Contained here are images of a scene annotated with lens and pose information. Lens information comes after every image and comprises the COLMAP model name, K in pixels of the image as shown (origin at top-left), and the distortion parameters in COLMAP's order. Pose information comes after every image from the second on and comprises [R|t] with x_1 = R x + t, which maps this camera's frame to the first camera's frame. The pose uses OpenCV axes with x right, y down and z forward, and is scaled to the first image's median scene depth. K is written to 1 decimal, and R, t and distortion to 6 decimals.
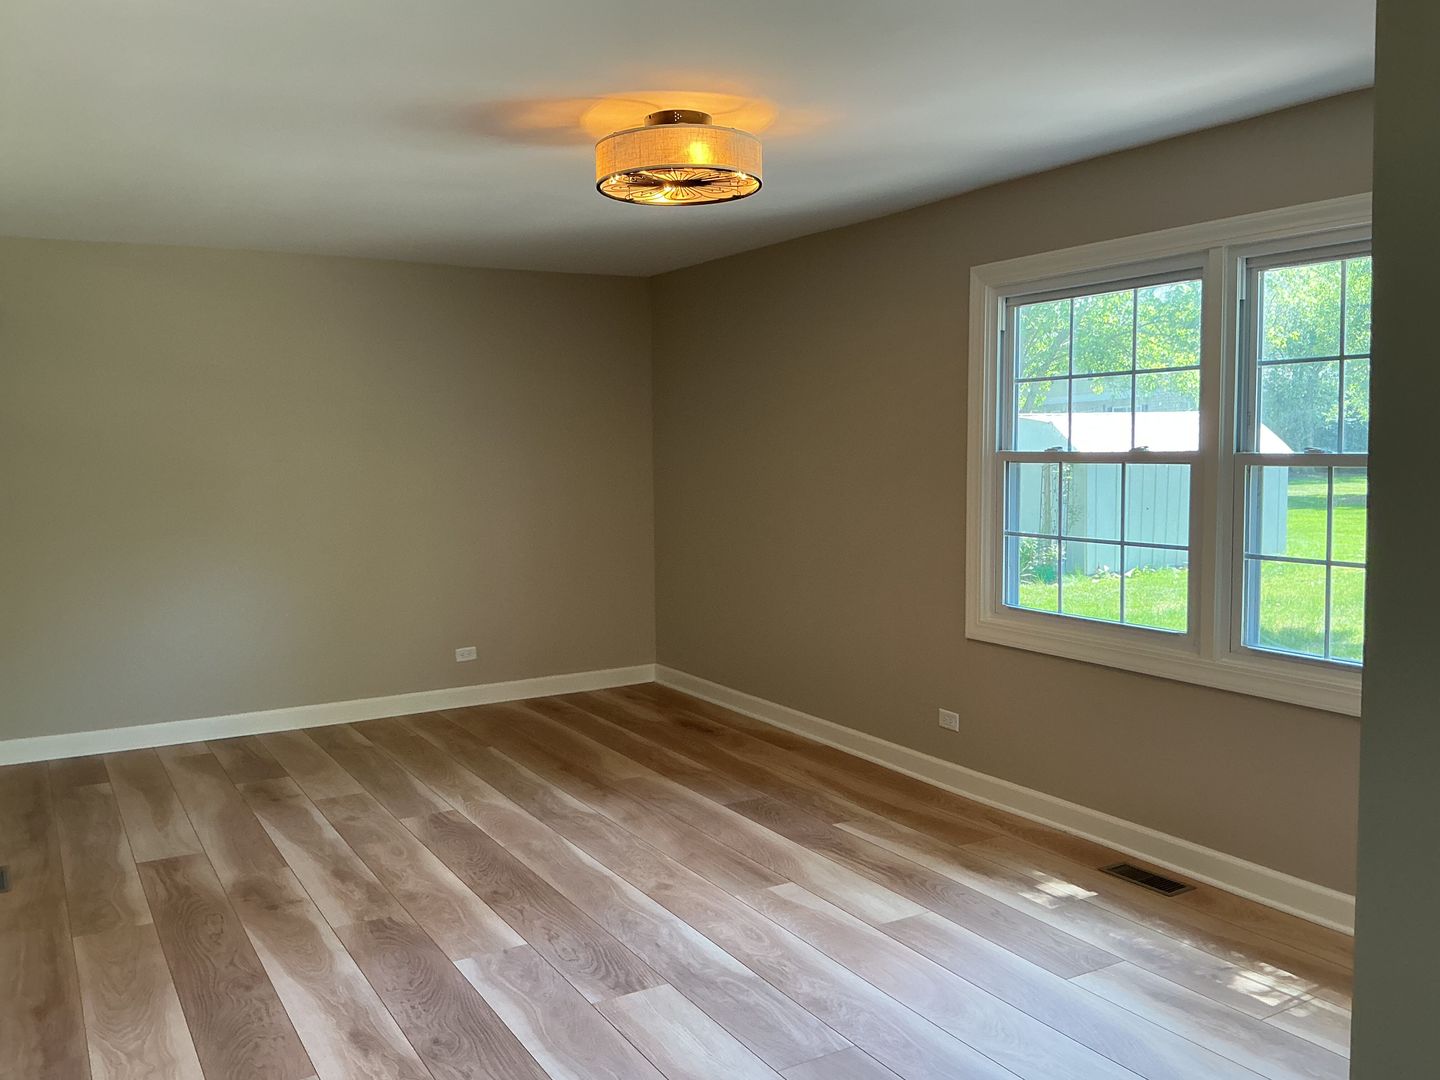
lens RADIAL K [[1217.8, 0, 672.3], [0, 1217.8, 520.5], [0, 0, 1]] dist [0.130752, -0.166390]
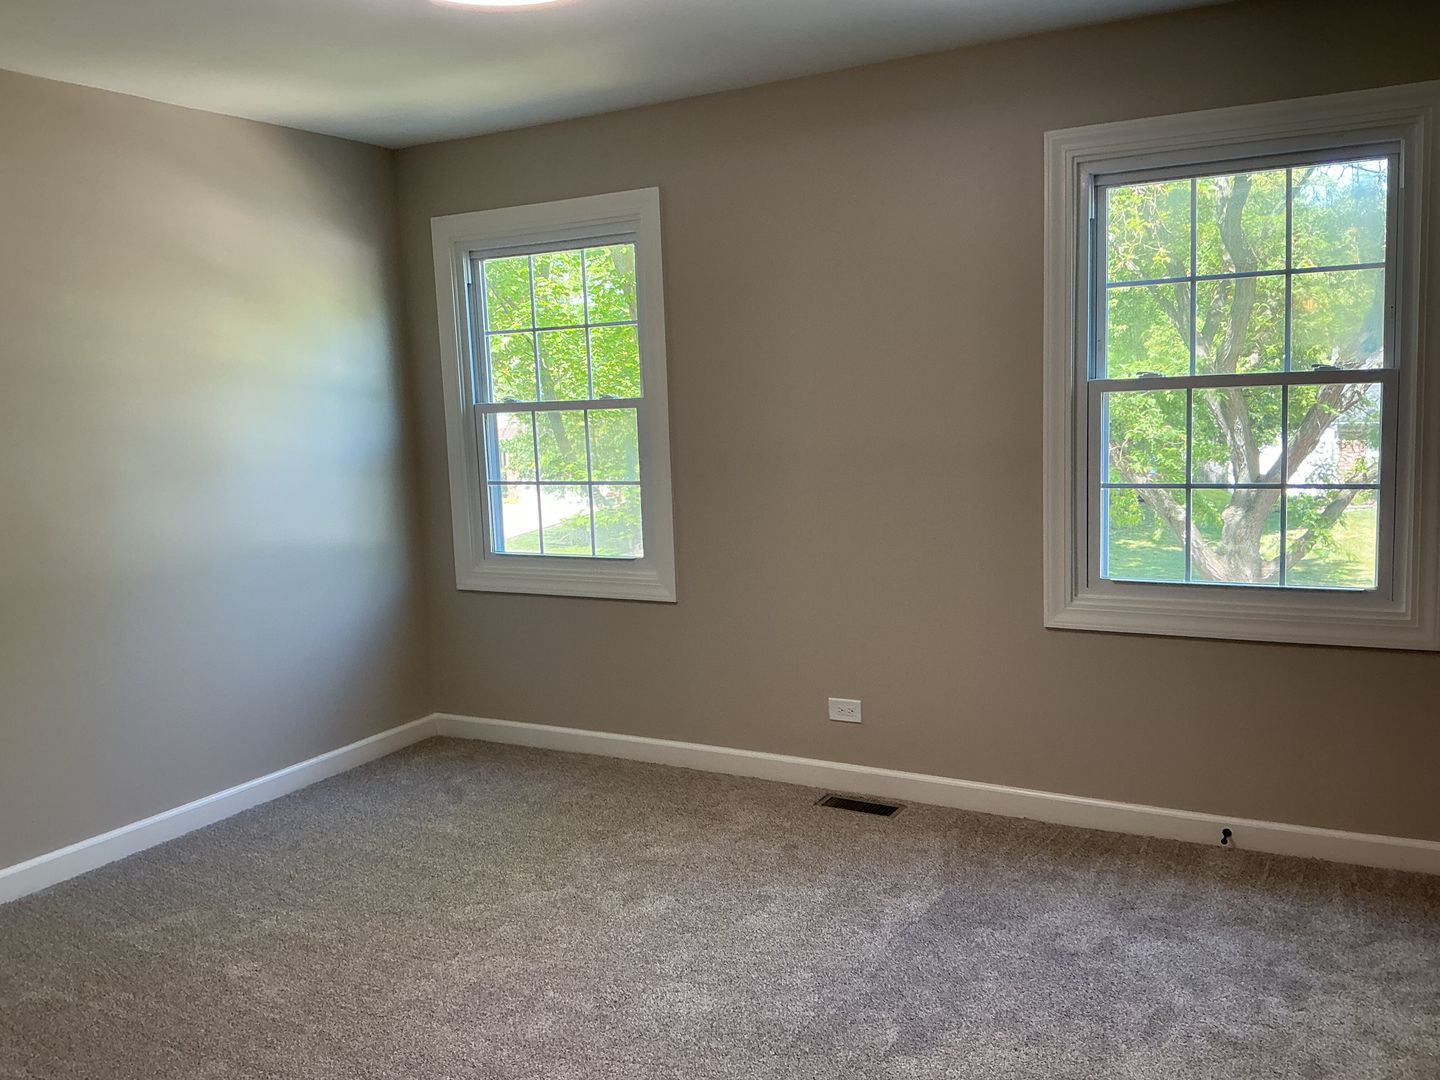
lens RADIAL K [[1070.8, 0, 723.9], [0, 1070.8, 538.5], [0, 0, 1]] dist [0.004501, -0.065593]
pose [[0.818909, -0.113034, 0.562682, -0.100320], [0.075751, 0.993124, 0.089257, -0.010877], [-0.568902, -0.030470, 0.821840, 0.186213]]
